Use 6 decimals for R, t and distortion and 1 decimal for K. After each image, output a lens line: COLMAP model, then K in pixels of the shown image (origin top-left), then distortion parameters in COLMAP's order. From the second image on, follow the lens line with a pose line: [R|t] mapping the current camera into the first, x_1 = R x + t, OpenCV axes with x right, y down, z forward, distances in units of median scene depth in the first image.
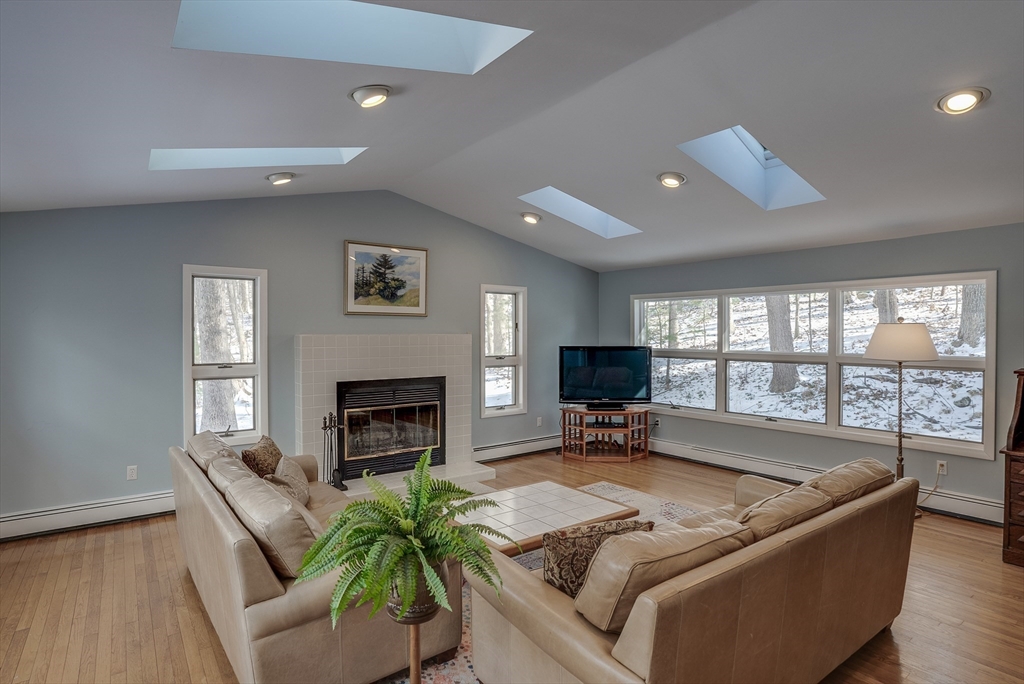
lens RADIAL K [[549.8, 0, 512.0], [0, 549.8, 342.0], [0, 0, 1]] dist [-0.000102, -0.000072]
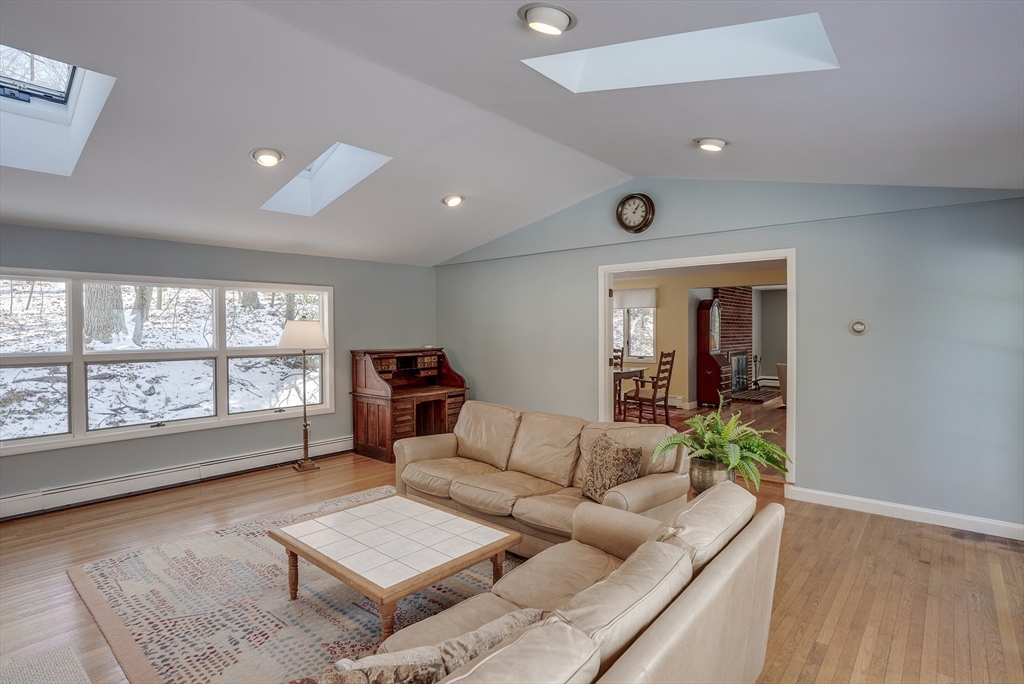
lens RADIAL K [[549.8, 0, 512.0], [0, 549.8, 342.0], [0, 0, 1]] dist [-0.000102, -0.000072]
pose [[-0.166734, -0.036596, 0.985323, -0.603104], [0.014851, 0.999104, 0.039621, -0.025962], [-0.985890, 0.021239, -0.166041, 0.680592]]
